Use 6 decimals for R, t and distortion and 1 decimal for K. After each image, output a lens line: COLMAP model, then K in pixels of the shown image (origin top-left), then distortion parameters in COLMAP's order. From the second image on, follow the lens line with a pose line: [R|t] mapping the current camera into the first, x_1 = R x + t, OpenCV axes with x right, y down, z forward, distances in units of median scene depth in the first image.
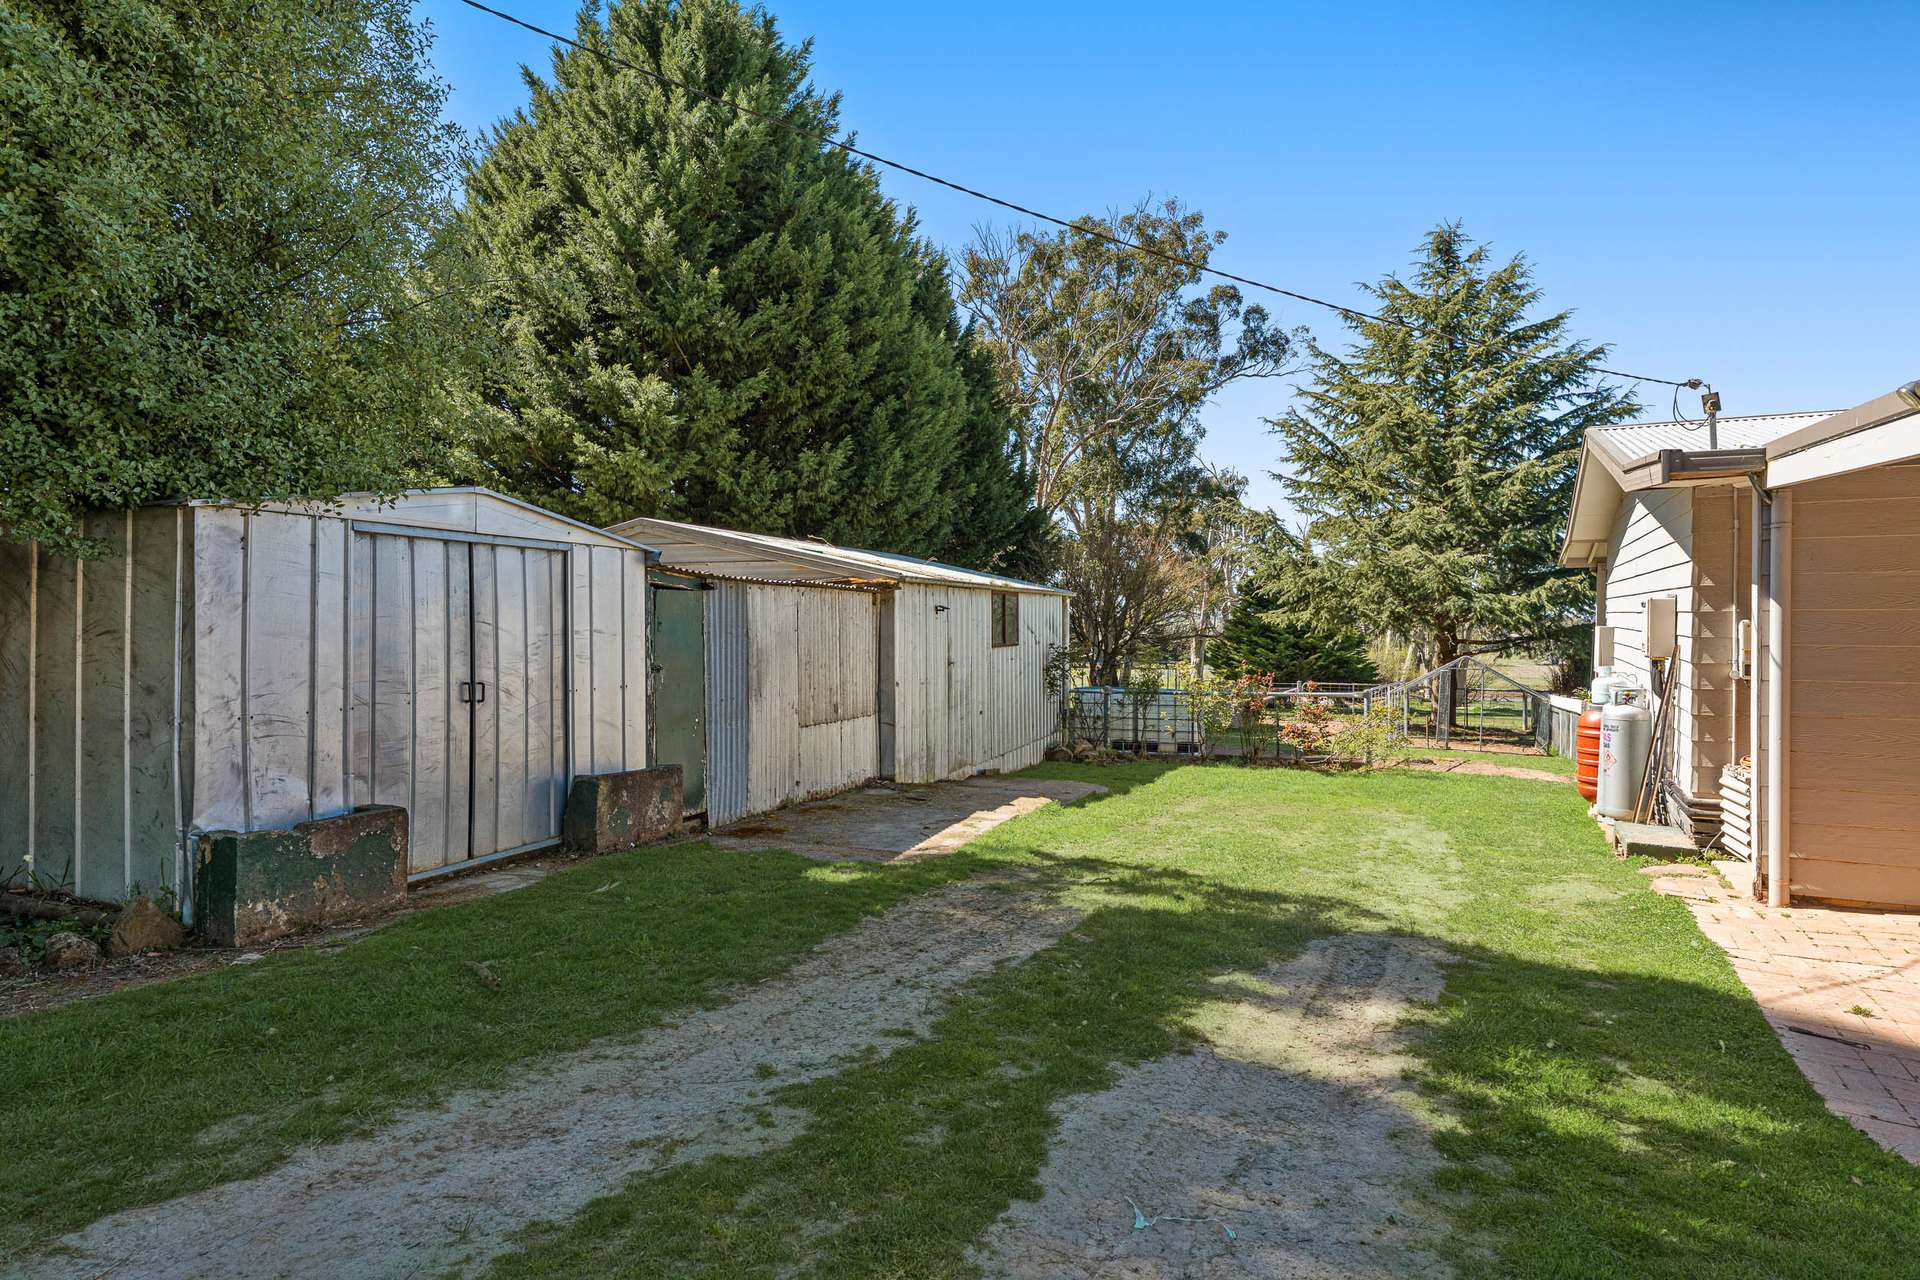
lens RADIAL K [[1046.6, 0, 960.1], [0, 1046.6, 614.5], [0, 0, 1]] dist [0.000761, -0.000316]
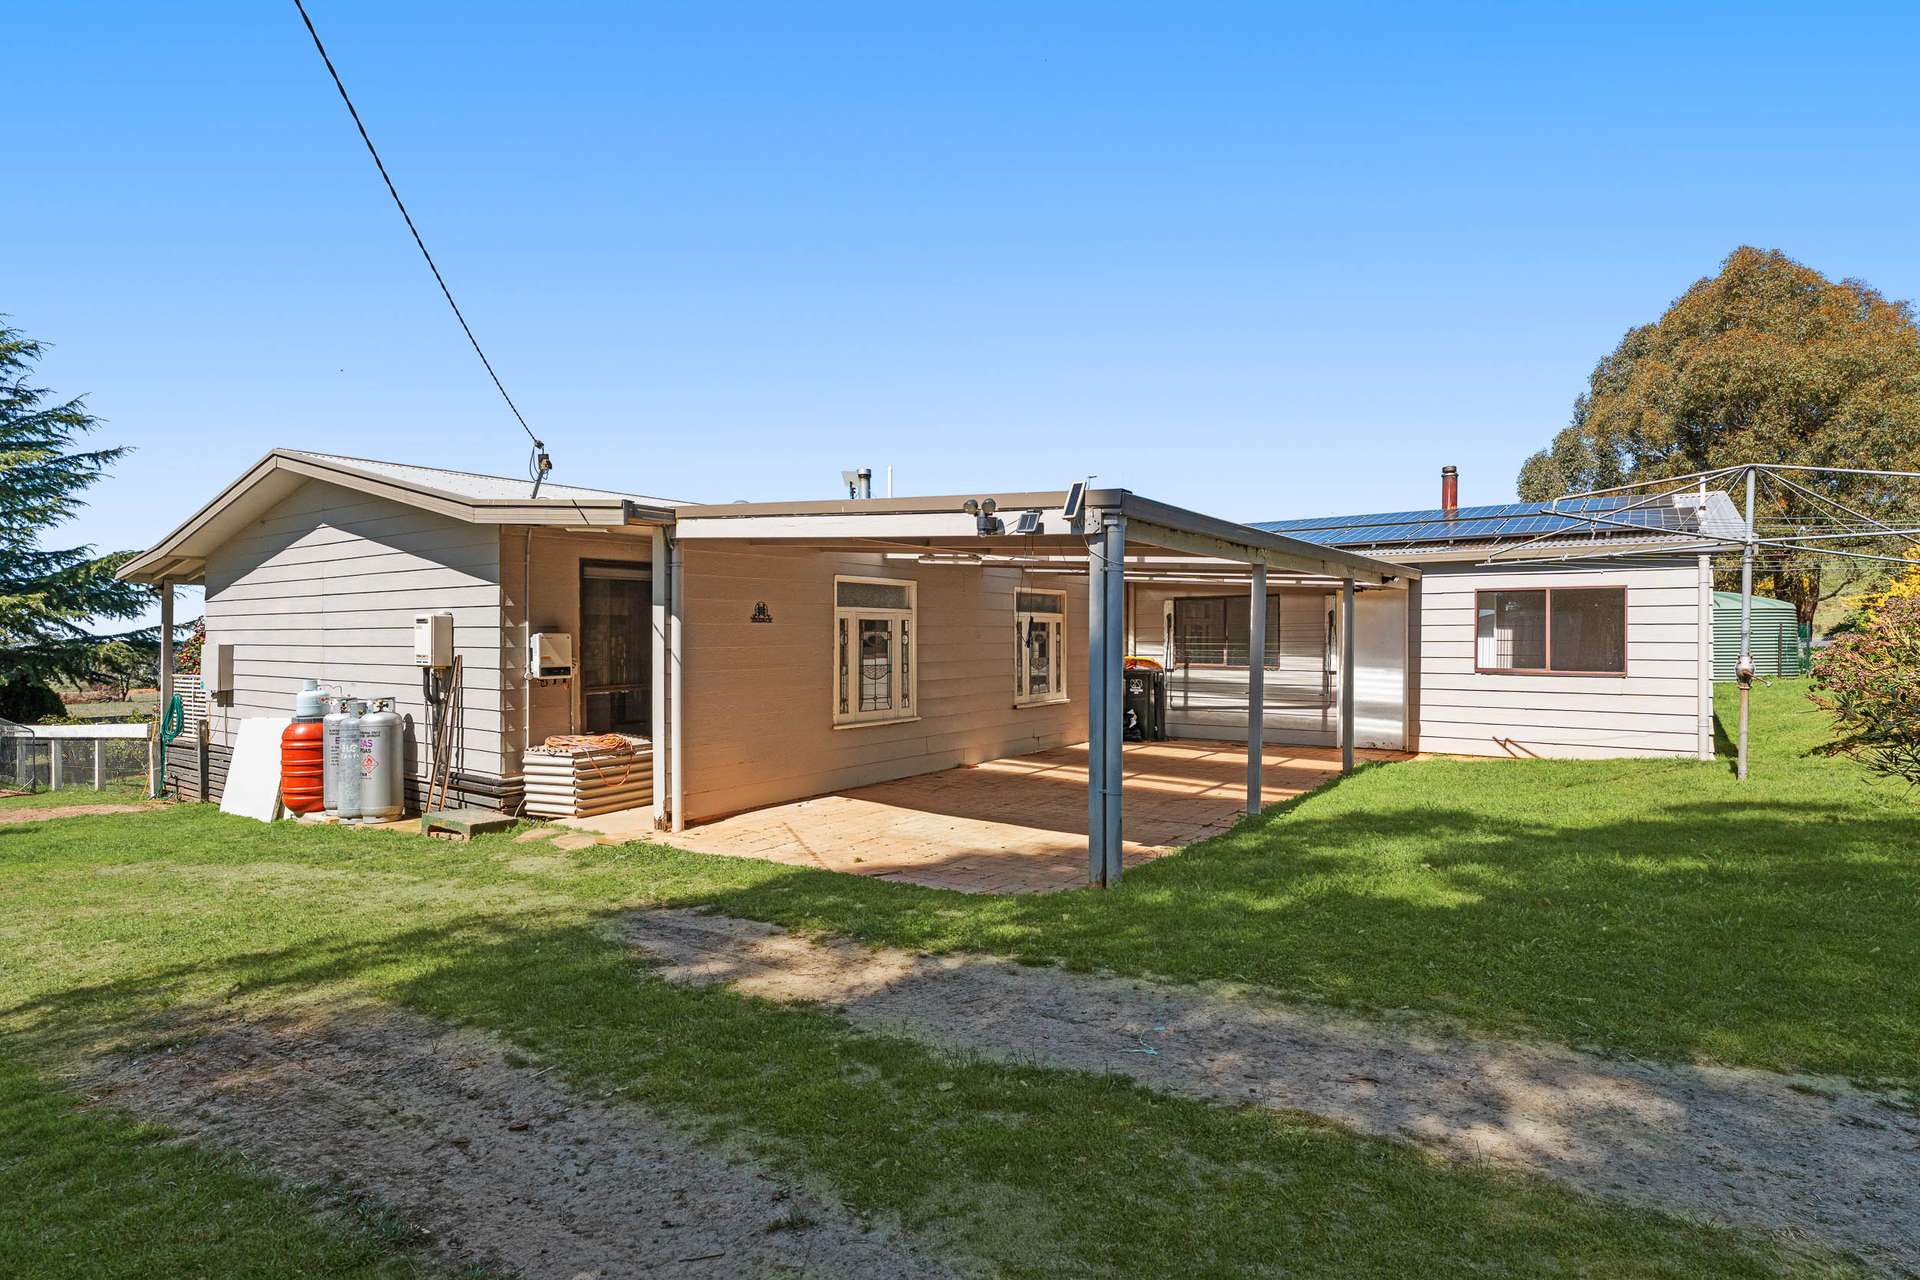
lens RADIAL K [[948.8, 0, 960.0], [0, 948.8, 640.0], [0, 0, 1]] dist [-0.003347, -0.000652]
pose [[0.172750, -0.006764, 0.984942, -0.620167], [0.002811, 0.999976, 0.006375, 0.015444], [-0.984962, 0.001668, 0.172765, 0.578864]]
